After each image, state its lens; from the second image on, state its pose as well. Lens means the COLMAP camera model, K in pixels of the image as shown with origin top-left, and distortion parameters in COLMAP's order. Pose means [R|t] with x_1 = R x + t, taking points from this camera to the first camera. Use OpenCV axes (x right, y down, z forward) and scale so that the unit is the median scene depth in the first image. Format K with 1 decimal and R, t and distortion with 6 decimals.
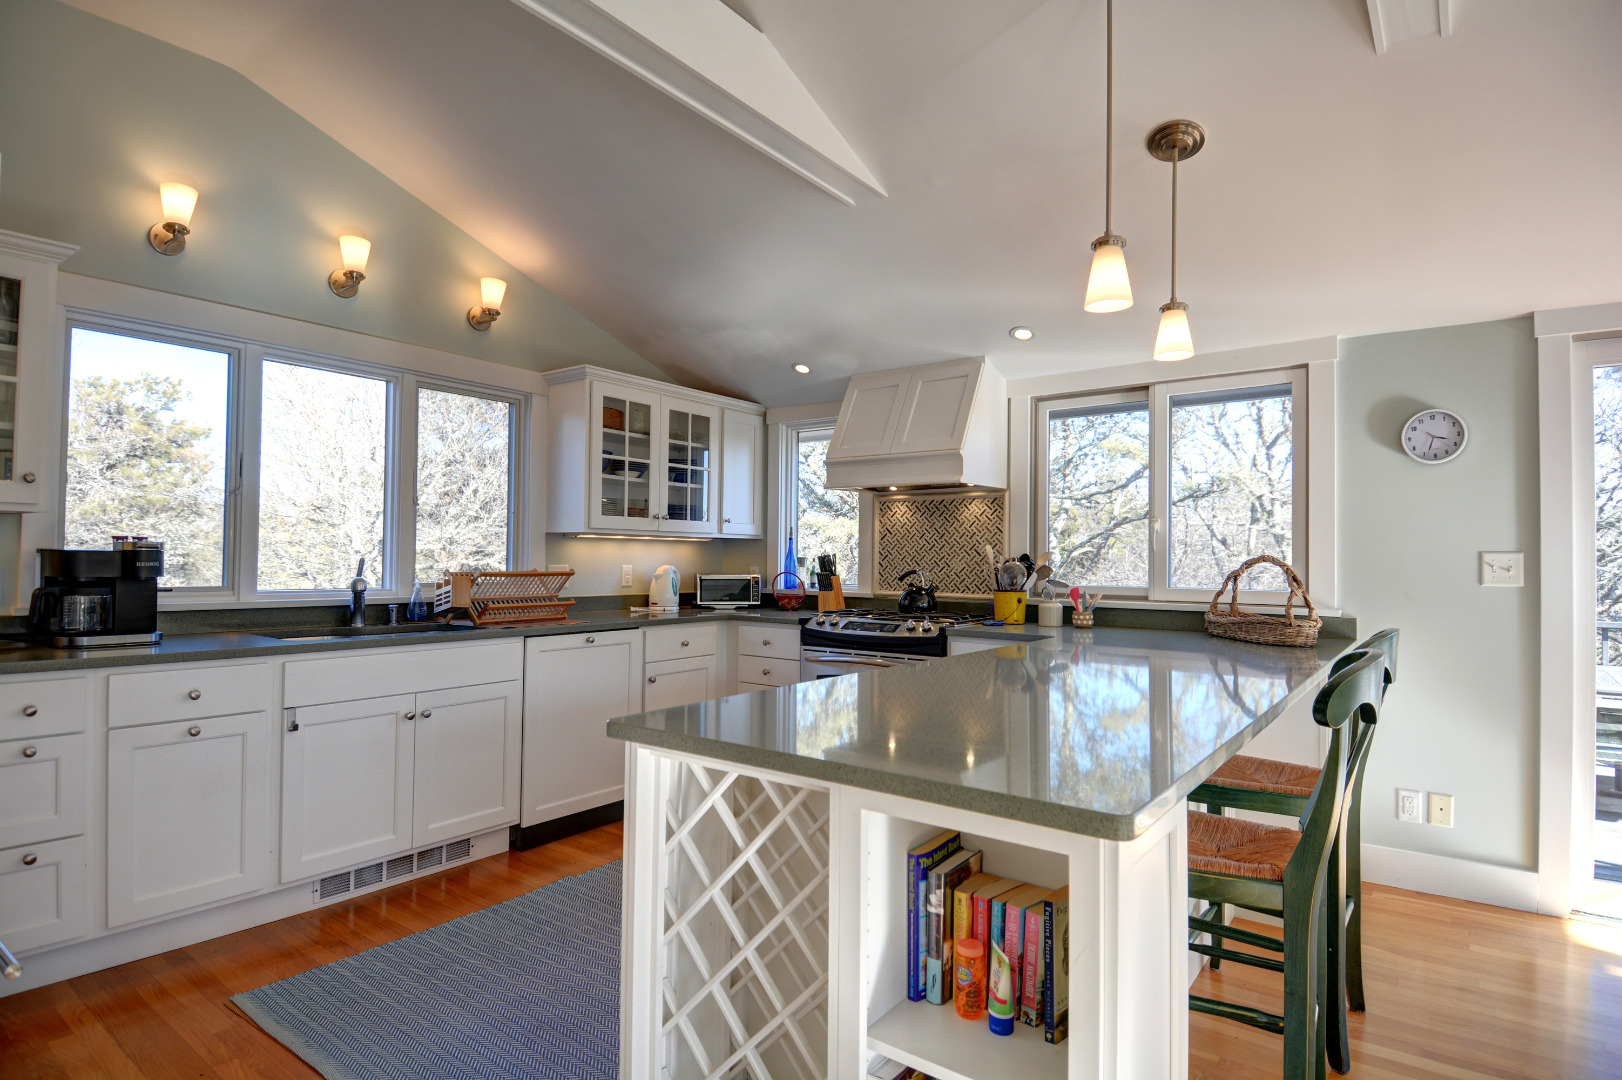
lens RADIAL K [[844.3, 0, 820.0], [0, 844.3, 543.4], [0, 0, 1]] dist [0.054159, -0.053491]
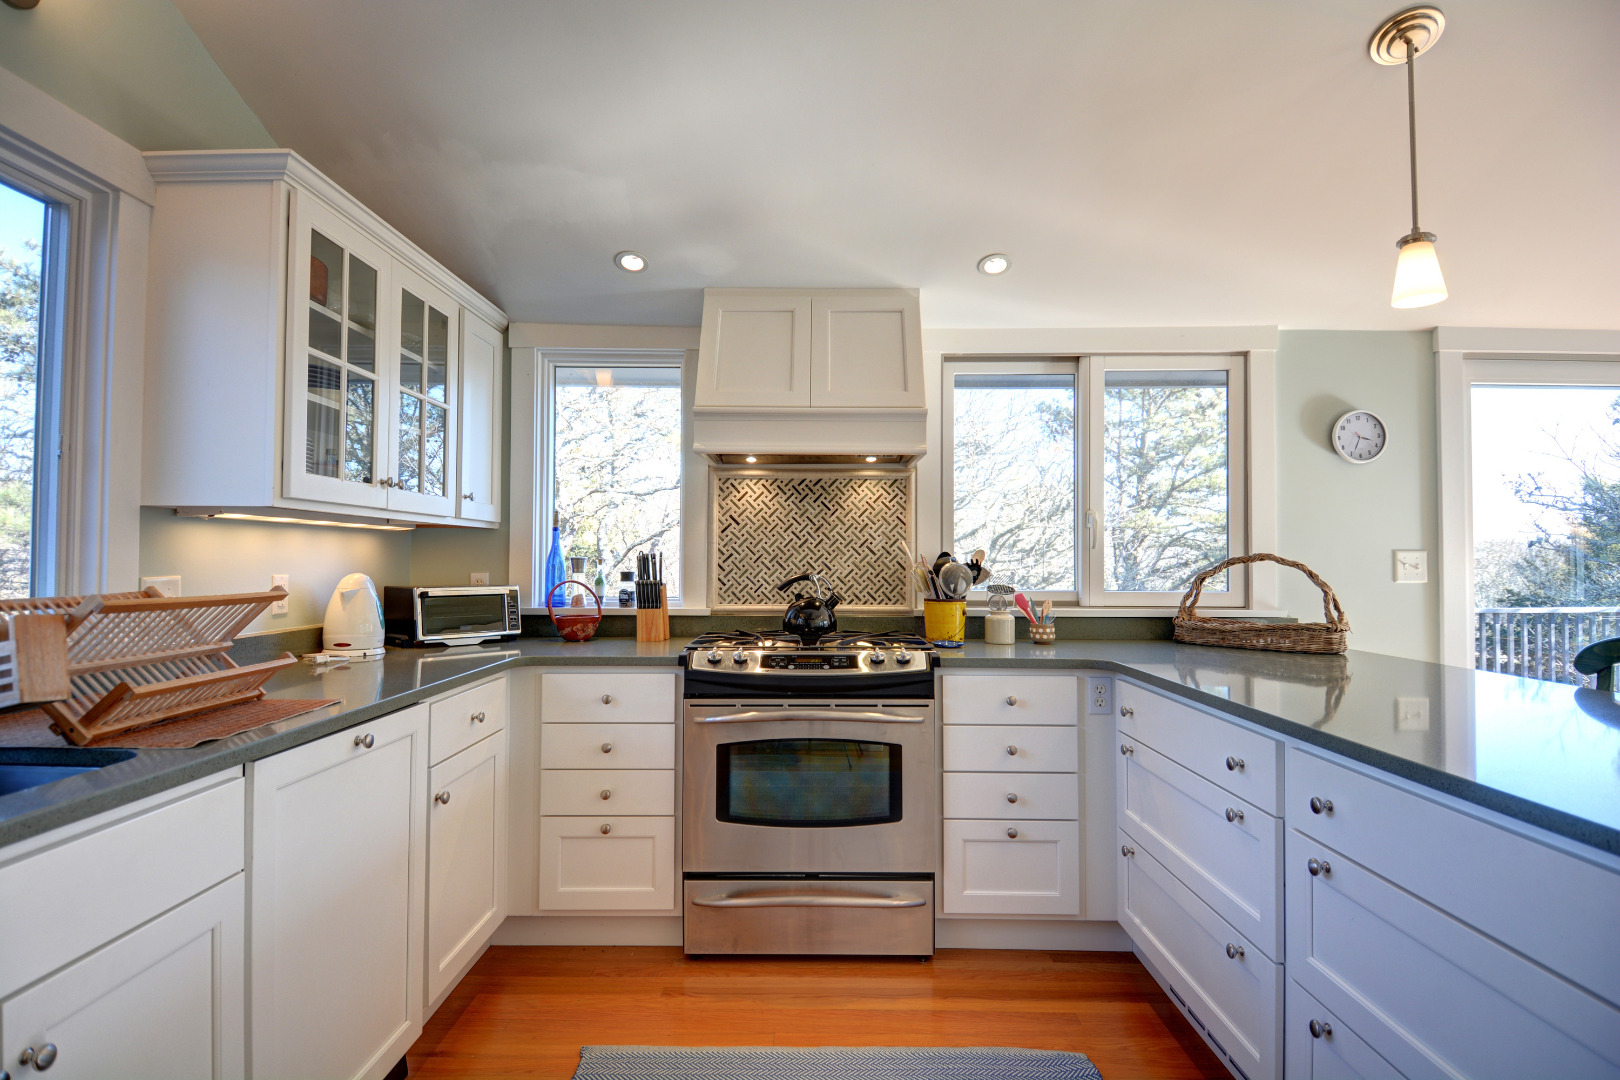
lens RADIAL K [[843.2, 0, 818.9], [0, 843.2, 543.4], [0, 0, 1]] dist [0.054159, -0.053491]
pose [[0.803073, 0.005570, 0.595855, -0.304145], [-0.007086, 0.999975, 0.000202, 0.004717], [-0.595838, -0.004385, 0.803092, 0.421329]]
